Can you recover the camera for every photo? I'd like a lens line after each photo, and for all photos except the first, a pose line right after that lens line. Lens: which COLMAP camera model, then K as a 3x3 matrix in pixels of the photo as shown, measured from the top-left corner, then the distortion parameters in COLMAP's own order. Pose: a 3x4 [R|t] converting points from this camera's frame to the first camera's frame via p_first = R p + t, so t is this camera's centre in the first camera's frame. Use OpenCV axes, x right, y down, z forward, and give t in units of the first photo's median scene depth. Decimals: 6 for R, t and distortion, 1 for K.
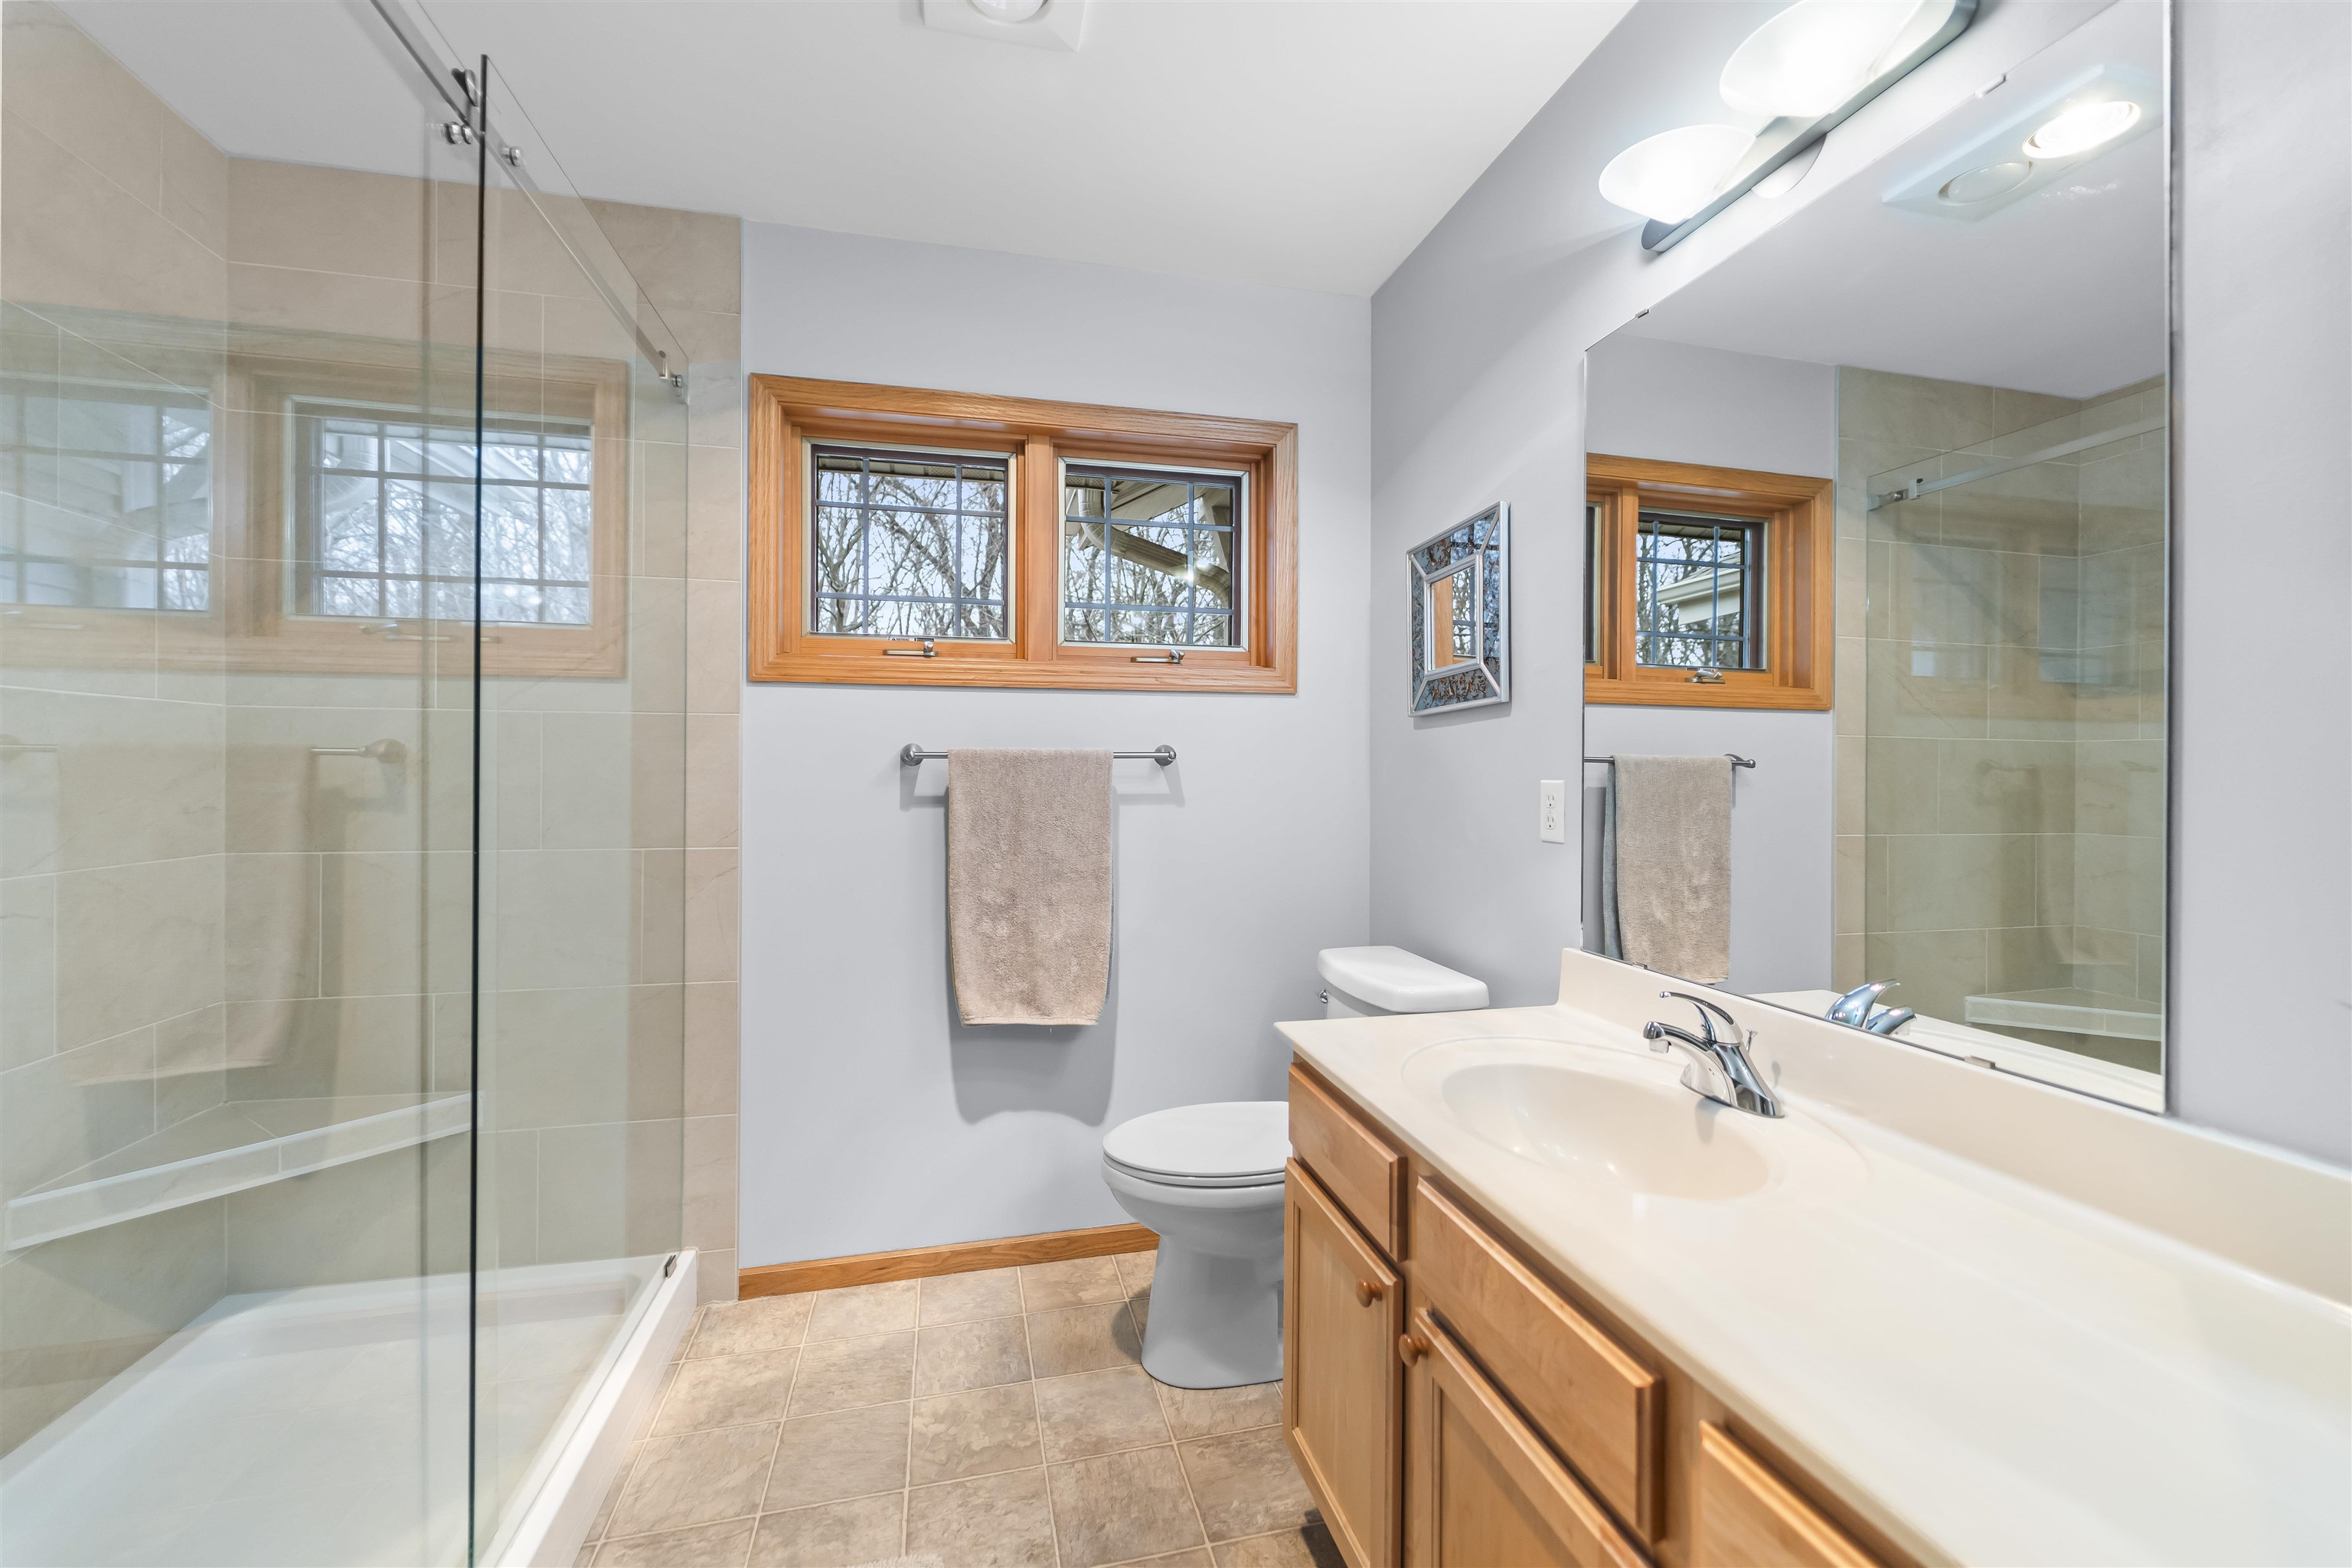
lens RADIAL K [[939.5, 0, 1179.6], [0, 939.5, 775.4], [0, 0, 1]] dist [0.000145, -0.000332]
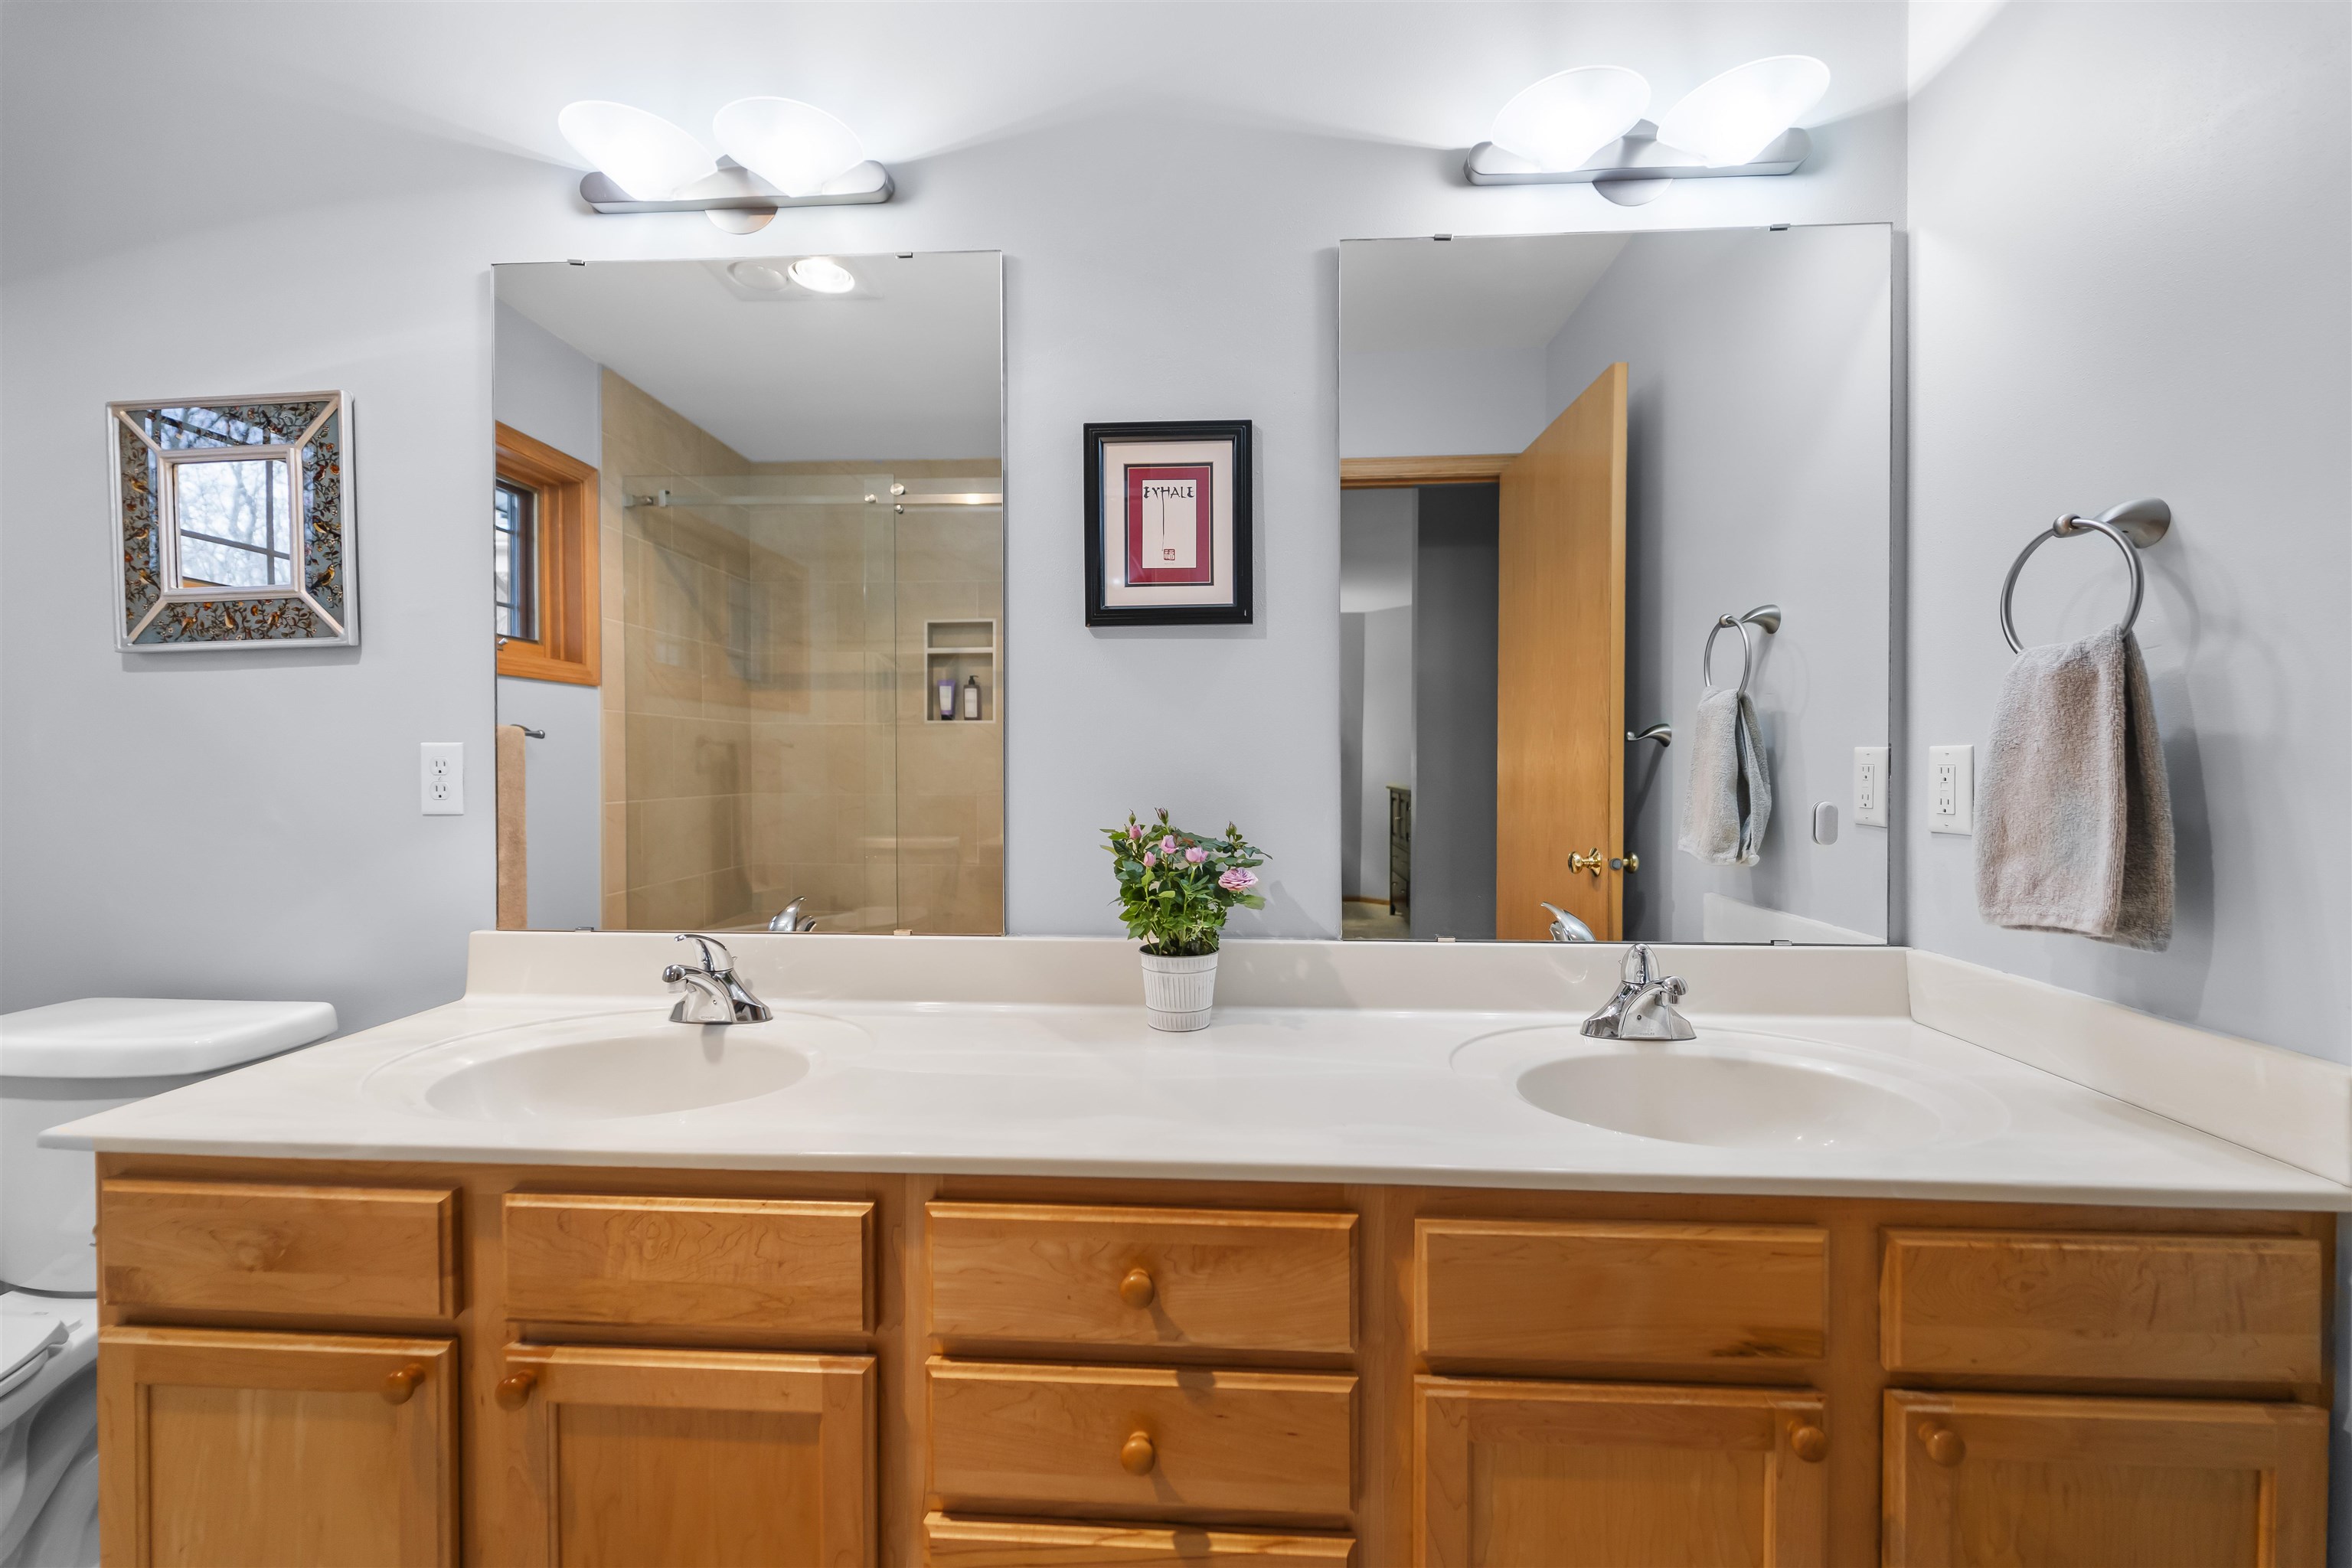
lens RADIAL K [[939.5, 0, 1179.7], [0, 939.5, 773.6], [0, 0, 1]] dist [0.000145, -0.000332]
pose [[0.282639, -0.021591, 0.958983, -0.207797], [0.006491, 0.999767, 0.020596, 0.017376], [-0.959204, 0.000404, 0.282713, 0.092546]]
